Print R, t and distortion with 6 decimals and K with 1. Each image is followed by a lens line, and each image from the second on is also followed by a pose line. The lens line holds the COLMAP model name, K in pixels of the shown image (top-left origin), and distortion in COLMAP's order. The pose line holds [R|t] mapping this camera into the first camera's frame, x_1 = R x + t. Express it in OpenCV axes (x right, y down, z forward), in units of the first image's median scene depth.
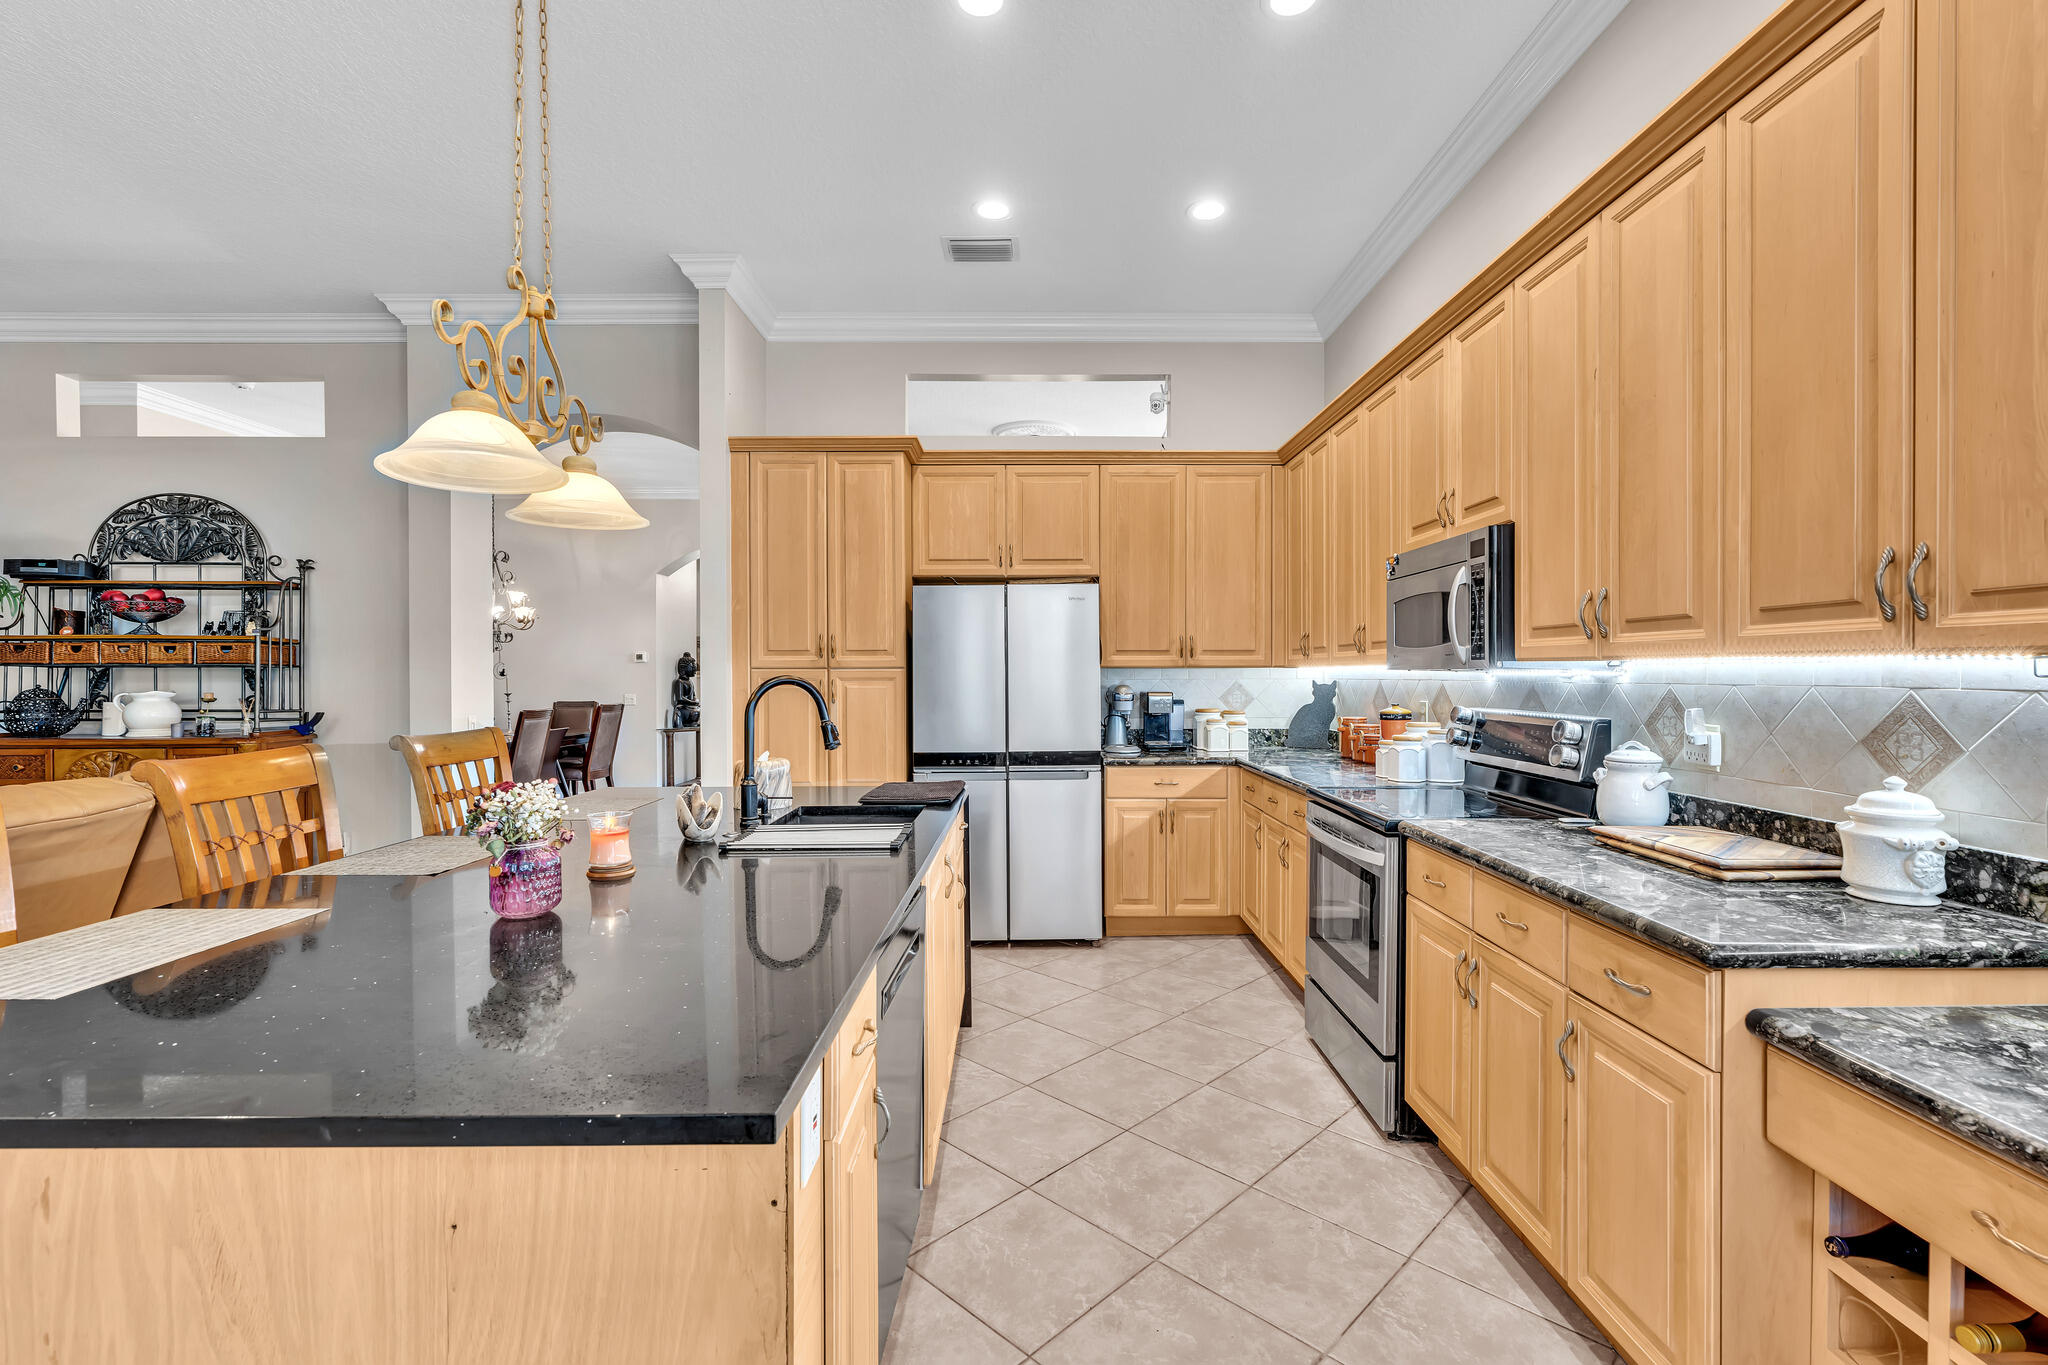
lens RADIAL K [[915.3, 0, 1024.7], [0, 915.3, 687.3], [0, 0, 1]] dist [-0.007489, 0.003865]
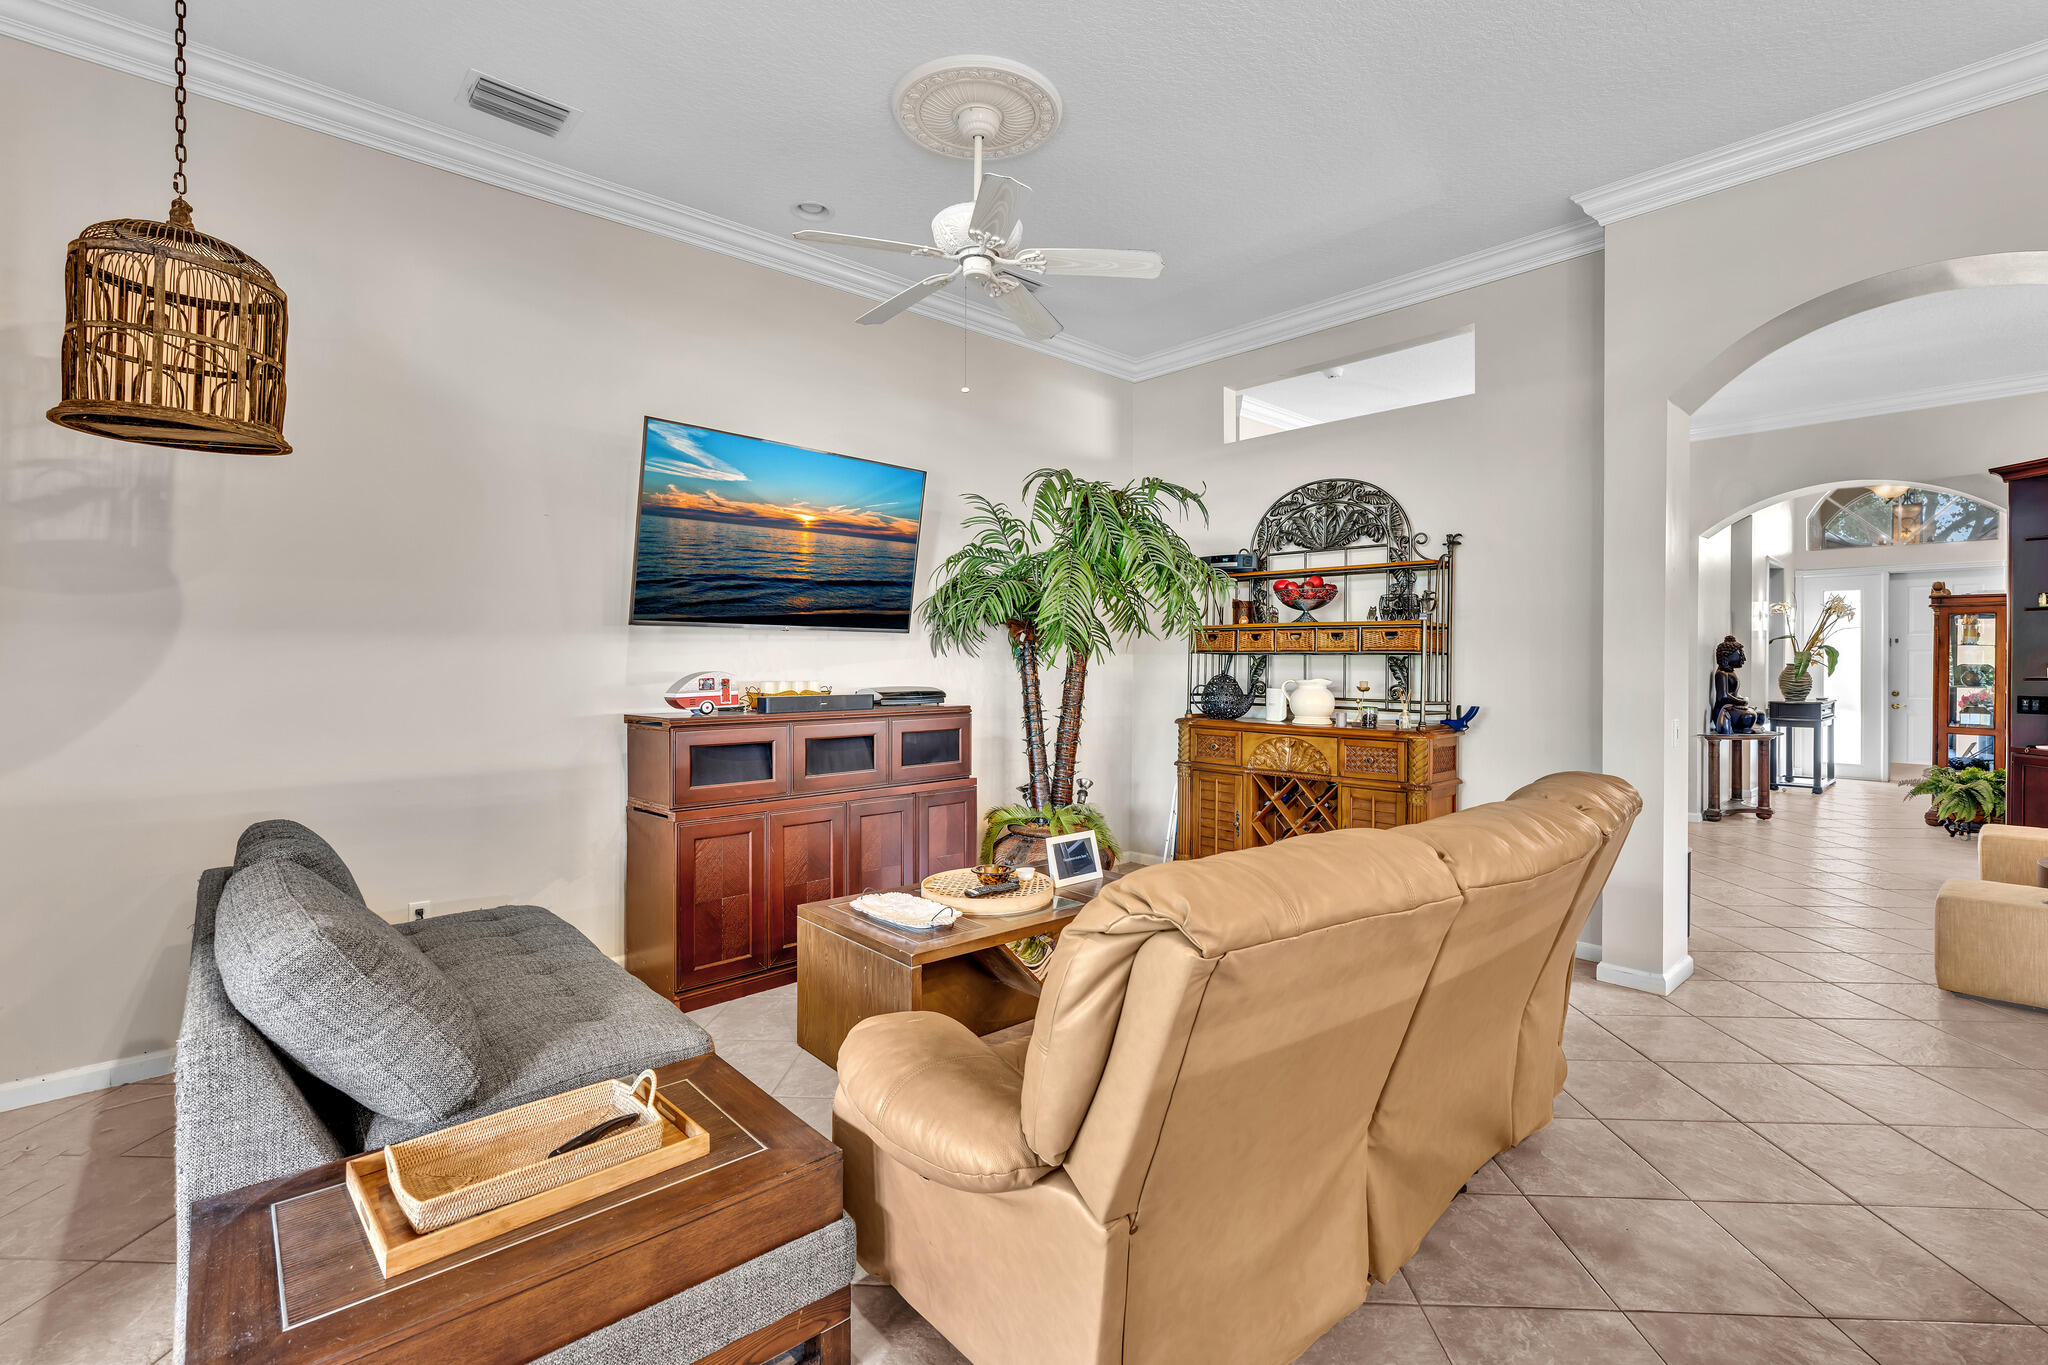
lens RADIAL K [[915.3, 0, 1021.0], [0, 915.3, 671.5], [0, 0, 1]] dist [-0.007489, 0.003865]
pose [[0.670586, 0.013859, -0.741703, -0.410618], [-0.017039, 0.999849, 0.003278, -0.001047], [0.741637, 0.010439, 0.670721, 0.085550]]
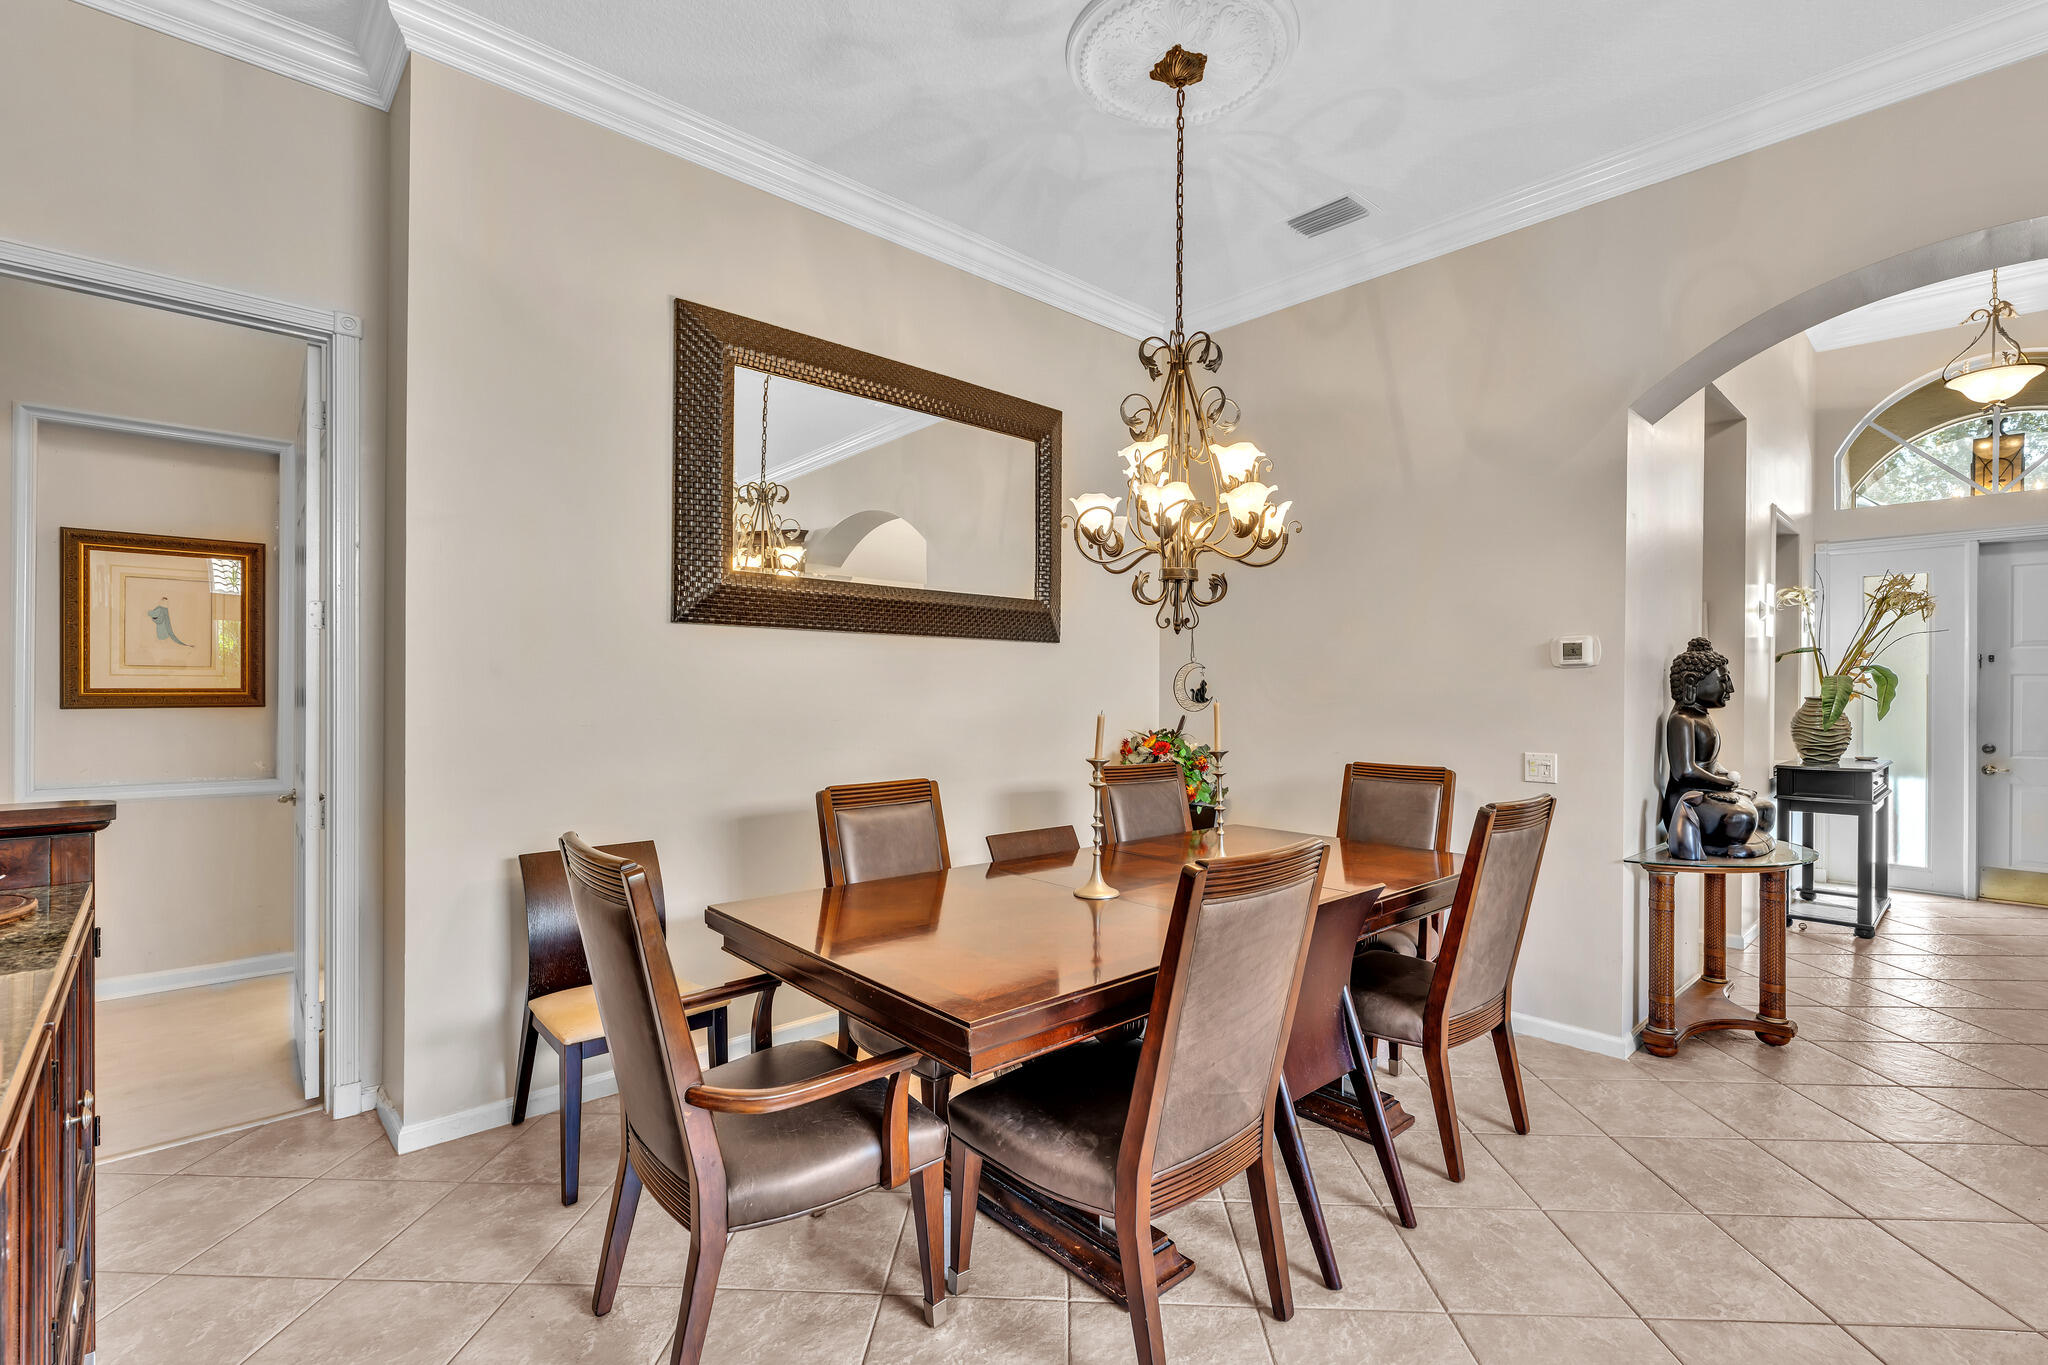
lens RADIAL K [[915.3, 0, 1029.9], [0, 915.3, 688.0], [0, 0, 1]] dist [-0.007489, 0.003865]
pose [[0.680093, 0.013777, -0.732997, -0.589041], [-0.023602, 0.999717, -0.003109, -0.024779], [0.732746, 0.019414, 0.680225, 1.167656]]
